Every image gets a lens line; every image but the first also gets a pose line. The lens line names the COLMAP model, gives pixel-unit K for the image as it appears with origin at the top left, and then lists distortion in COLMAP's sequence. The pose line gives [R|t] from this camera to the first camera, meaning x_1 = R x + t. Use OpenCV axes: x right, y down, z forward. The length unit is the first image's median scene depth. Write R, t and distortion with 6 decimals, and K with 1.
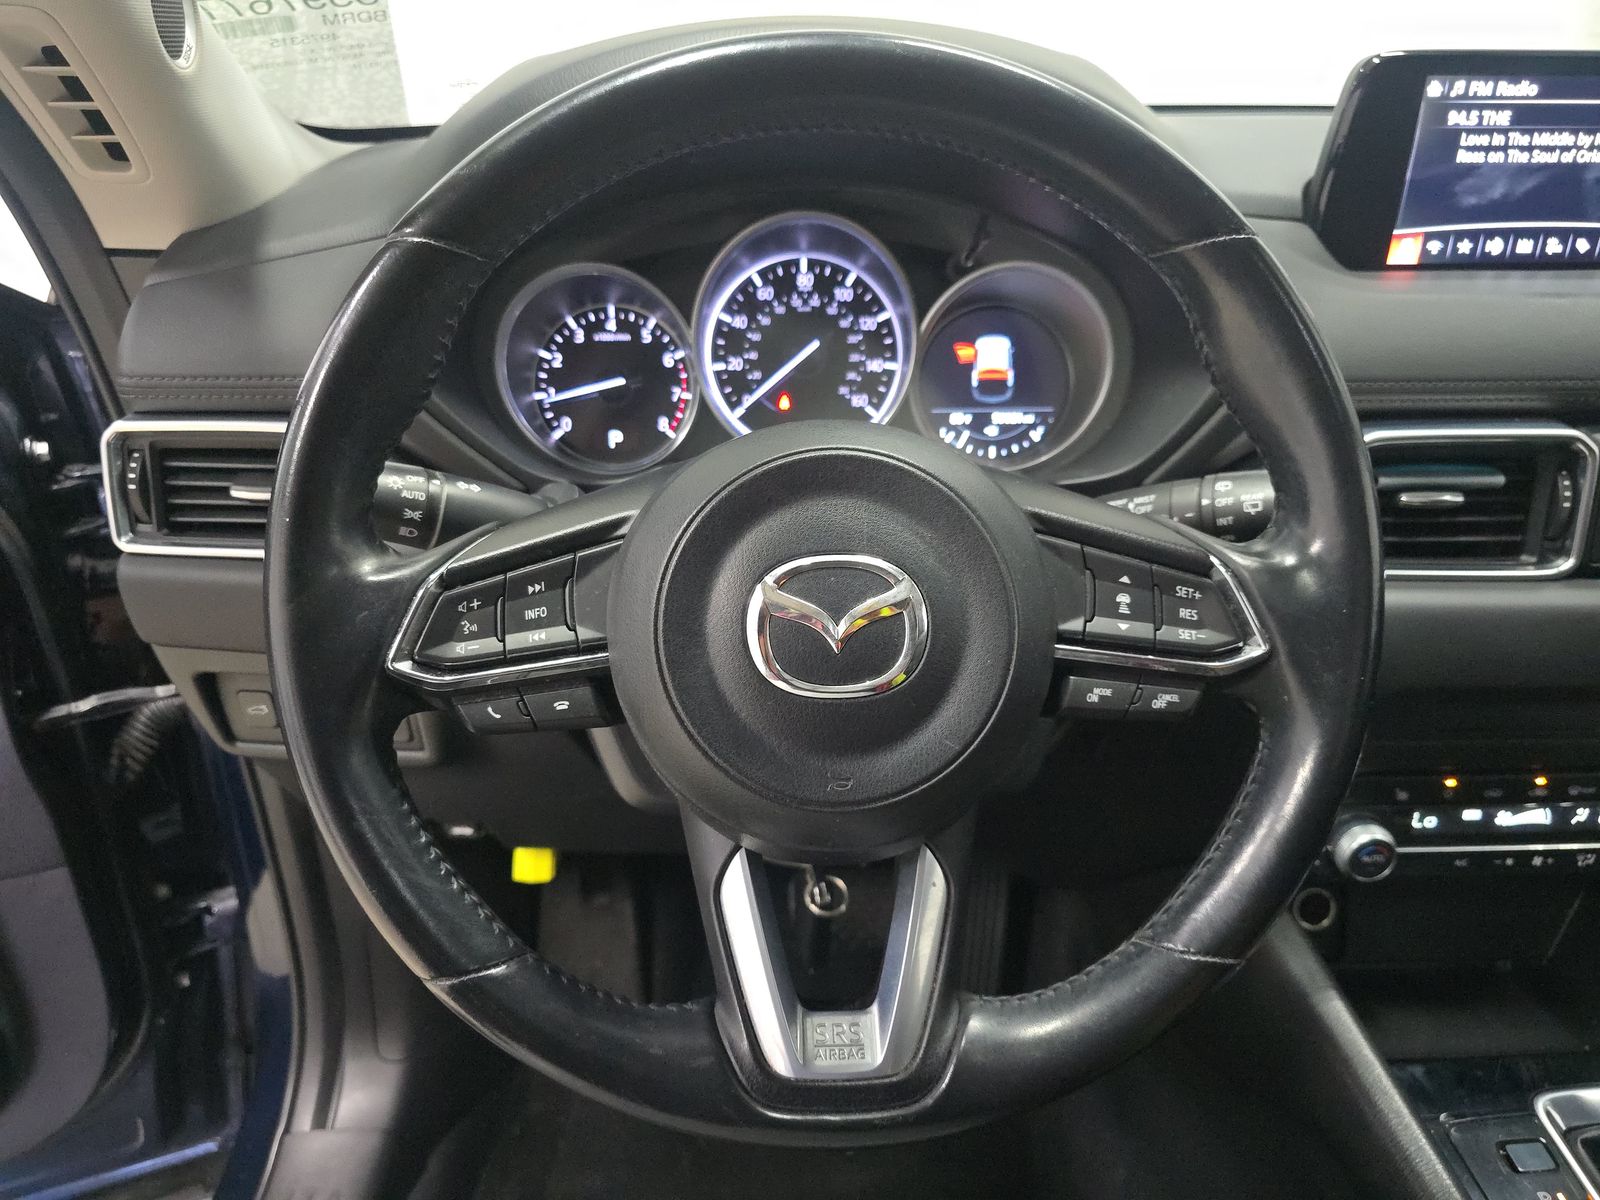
lens RADIAL K [[1040.6, 0, 823.2], [0, 1040.6, 570.8], [0, 0, 1]] dist [0.033174, -0.024475]
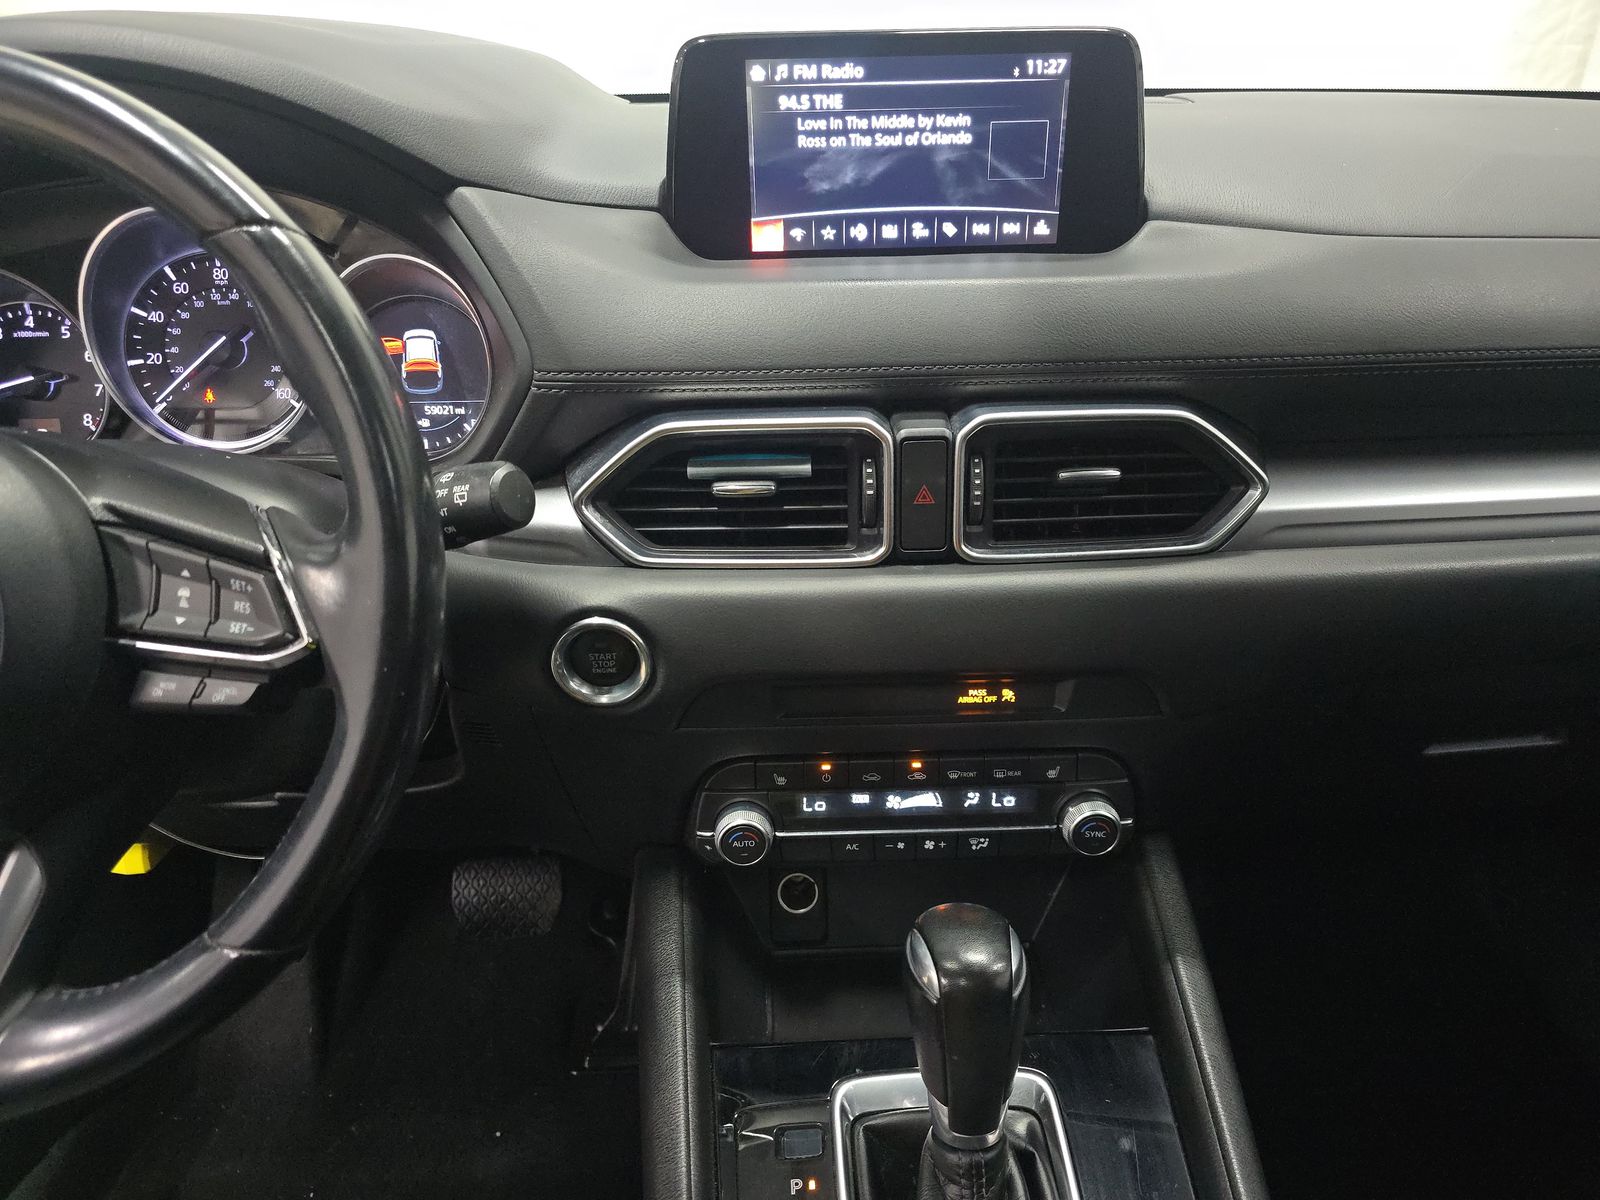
lens RADIAL K [[1040.6, 0, 801.2], [0, 1040.6, 584.6], [0, 0, 1]] dist [0.033174, -0.024475]
pose [[0.999487, -0.009180, -0.030691, 0.629667], [0.009984, 0.999608, 0.026149, -0.001330], [0.030439, -0.026442, 0.999187, 0.001101]]
